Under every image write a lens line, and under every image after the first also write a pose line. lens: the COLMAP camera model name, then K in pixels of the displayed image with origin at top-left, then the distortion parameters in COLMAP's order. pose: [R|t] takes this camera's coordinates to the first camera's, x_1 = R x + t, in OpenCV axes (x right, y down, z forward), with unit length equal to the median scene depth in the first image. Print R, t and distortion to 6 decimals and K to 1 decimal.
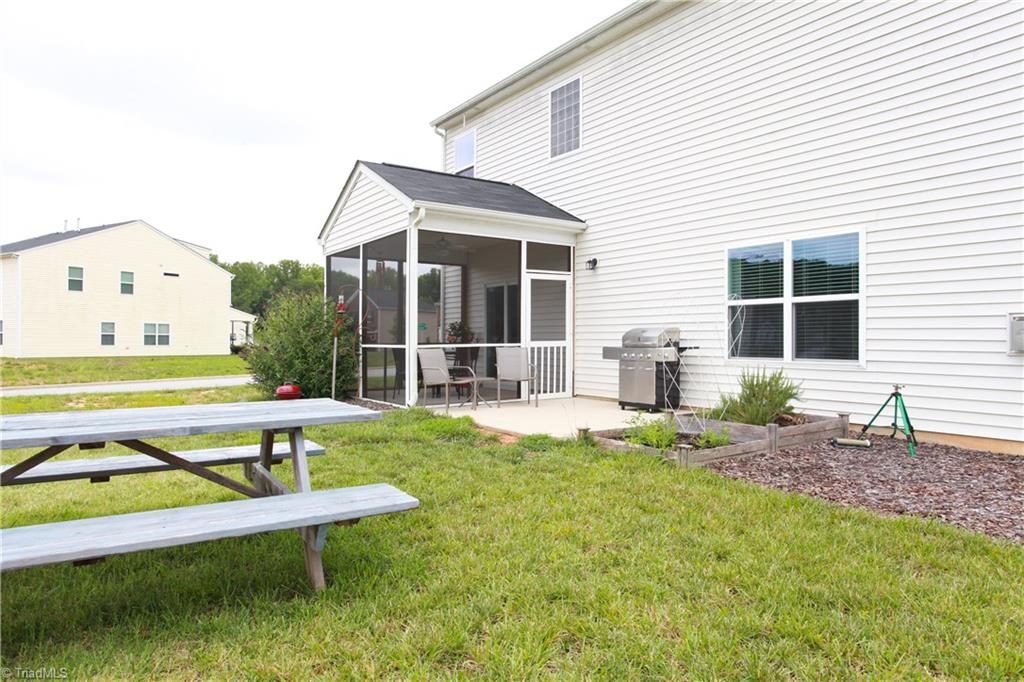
lens RADIAL K [[661.4, 0, 512.0], [0, 661.4, 341.0], [0, 0, 1]] dist [-0.000863, -0.000263]
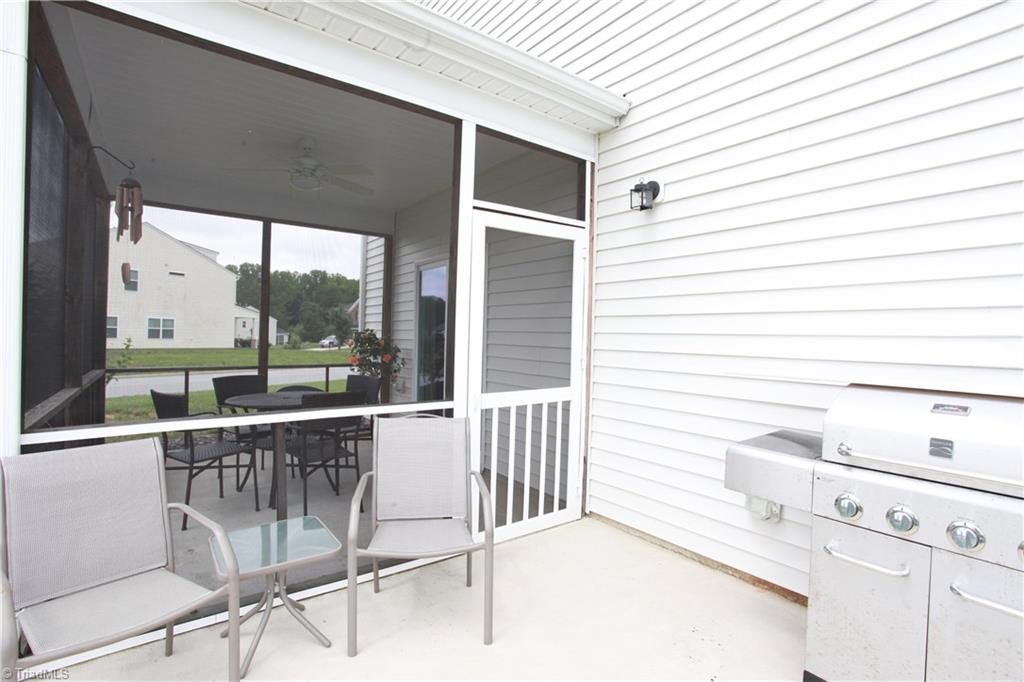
lens RADIAL K [[502.6, 0, 512.0], [0, 502.6, 341.0], [0, 0, 1]] dist [-0.076669, 0.035181]
pose [[0.999069, 0.020681, 0.037852, 0.032705], [-0.020982, 0.999751, 0.007574, -0.030402], [-0.037686, -0.008361, 0.999255, 0.689092]]
